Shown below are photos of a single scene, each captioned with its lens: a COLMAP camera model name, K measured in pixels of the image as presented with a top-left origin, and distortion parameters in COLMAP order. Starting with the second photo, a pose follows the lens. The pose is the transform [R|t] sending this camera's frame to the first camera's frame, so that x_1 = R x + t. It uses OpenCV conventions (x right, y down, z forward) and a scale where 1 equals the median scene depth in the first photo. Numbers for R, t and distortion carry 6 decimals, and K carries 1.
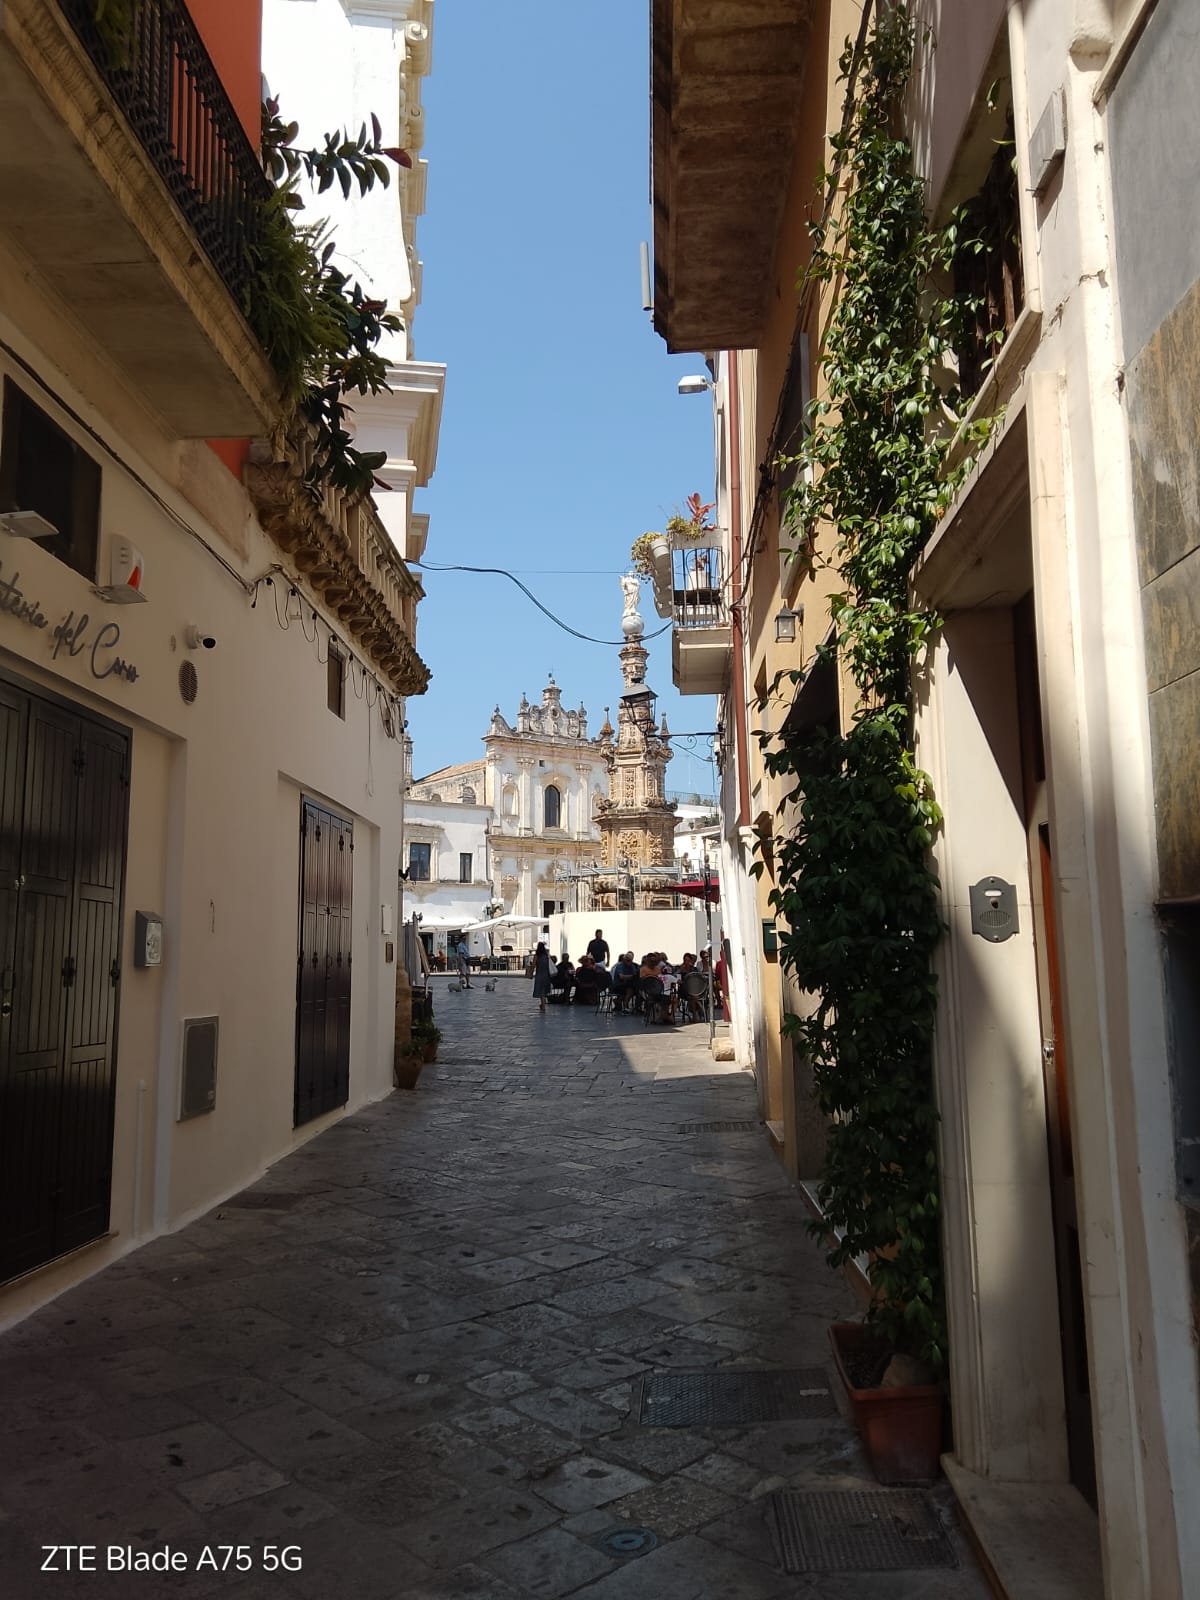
lens RADIAL K [[1186.9, 0, 600.0], [0, 1186.9, 800.0], [0, 0, 1]] dist [0.082559, -0.106282]
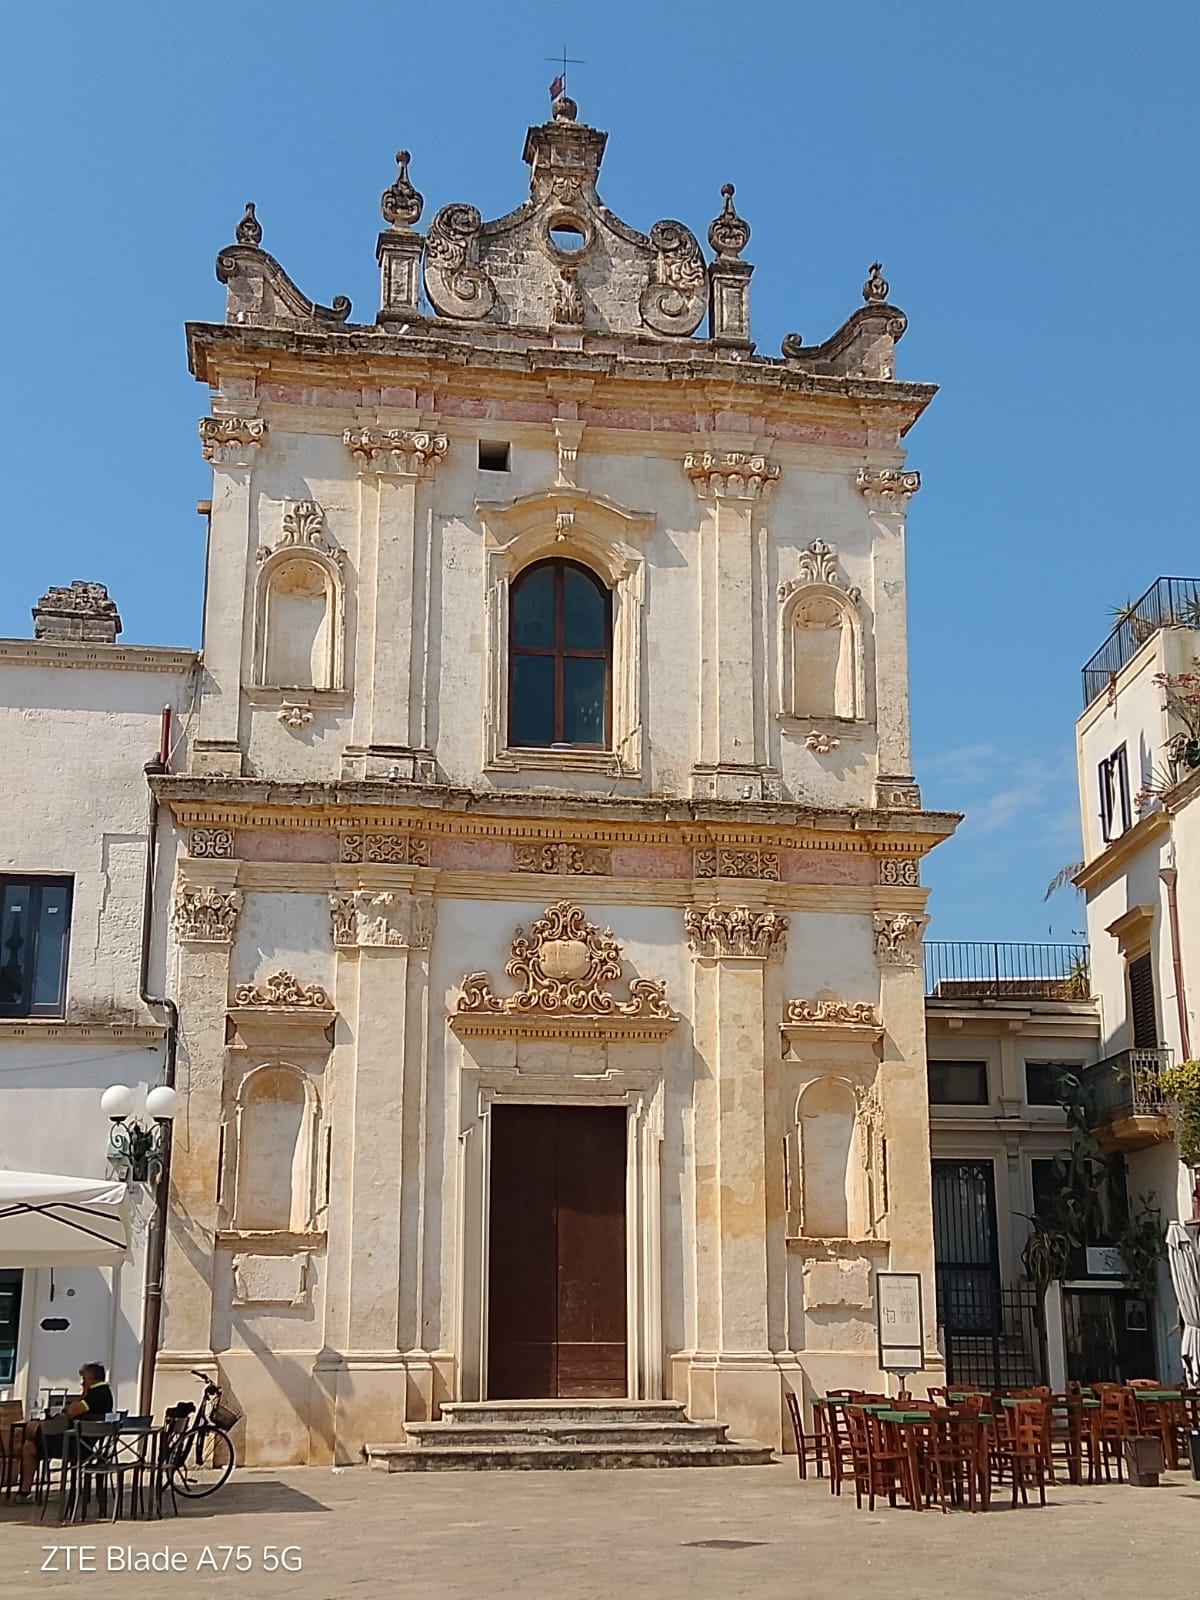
lens RADIAL K [[1975.3, 0, 602.9], [0, 1975.3, 805.0], [0, 0, 1]] dist [0.011095, 0.256563]
pose [[0.879016, -0.110346, -0.463848, 0.131219], [0.056213, 0.990050, -0.128998, 0.081601], [0.473467, 0.087317, 0.876473, 0.736781]]
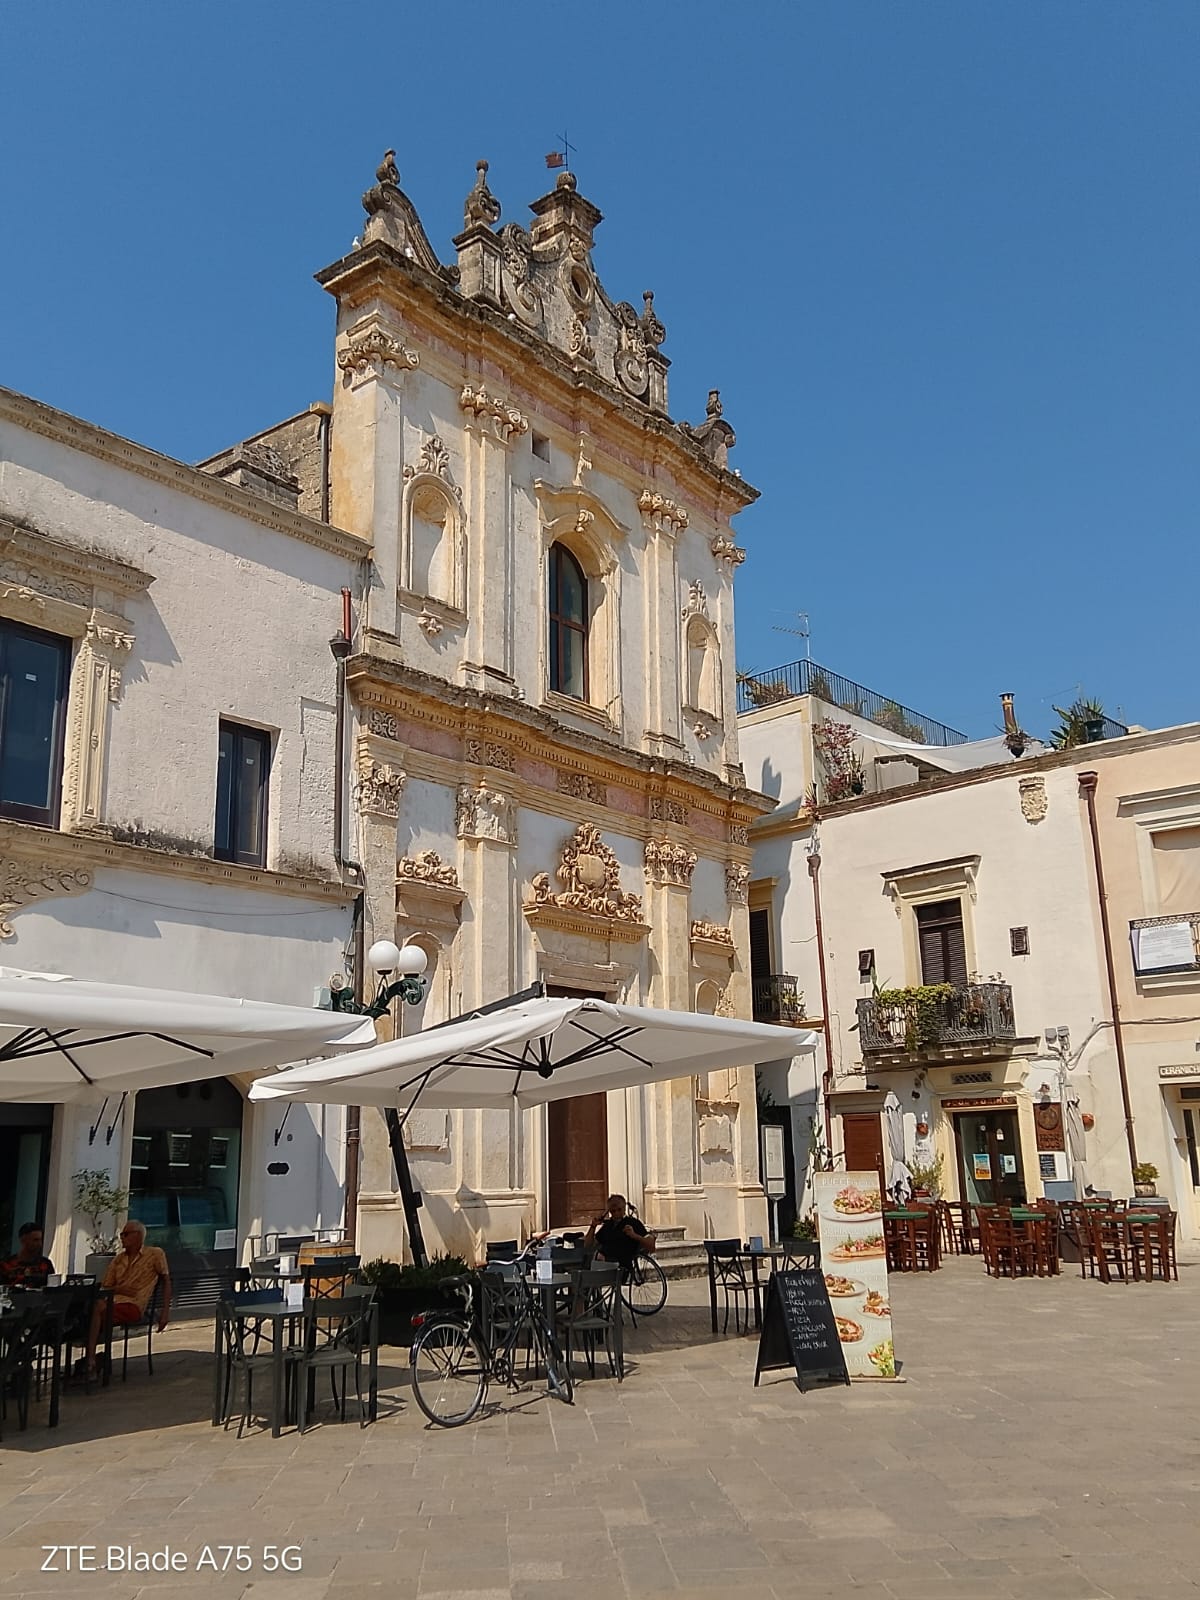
lens RADIAL K [[1463.5, 0, 600.0], [0, 1463.5, 800.0], [0, 0, 1]] dist [0.076995, -0.085227]
pose [[0.971310, 0.053598, 0.231697, -0.110242], [-0.027703, 0.993140, -0.113605, 0.084236], [-0.236196, 0.103927, 0.966132, 0.731676]]
